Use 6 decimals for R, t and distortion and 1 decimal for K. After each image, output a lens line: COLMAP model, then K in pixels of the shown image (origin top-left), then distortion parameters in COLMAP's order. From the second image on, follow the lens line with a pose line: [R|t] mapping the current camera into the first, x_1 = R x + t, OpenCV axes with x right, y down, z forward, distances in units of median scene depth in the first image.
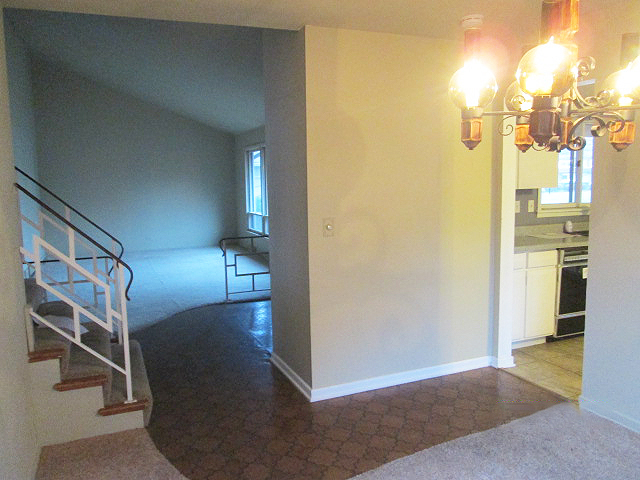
lens RADIAL K [[527.5, 0, 320.3], [0, 527.5, 239.3], [0, 0, 1]] dist [-0.041984, 0.001981]
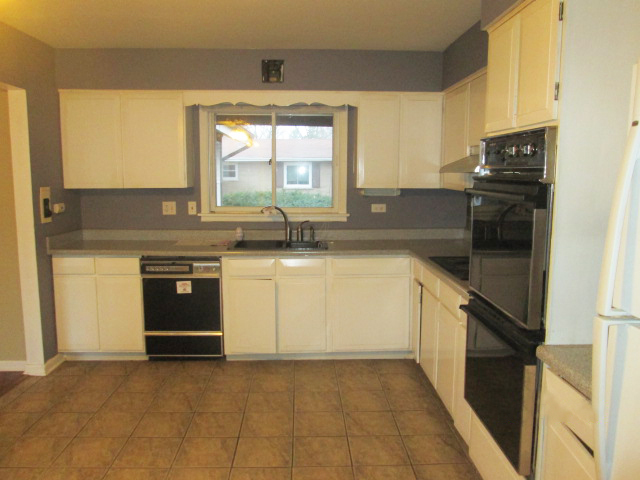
lens RADIAL K [[527.5, 0, 319.6], [0, 527.5, 240.7], [0, 0, 1]] dist [-0.041984, 0.001981]
pose [[0.933165, 0.067661, -0.353023, 1.029872], [-0.060457, 0.997677, 0.031409, -0.055218], [0.354327, -0.007967, 0.935087, 0.262799]]
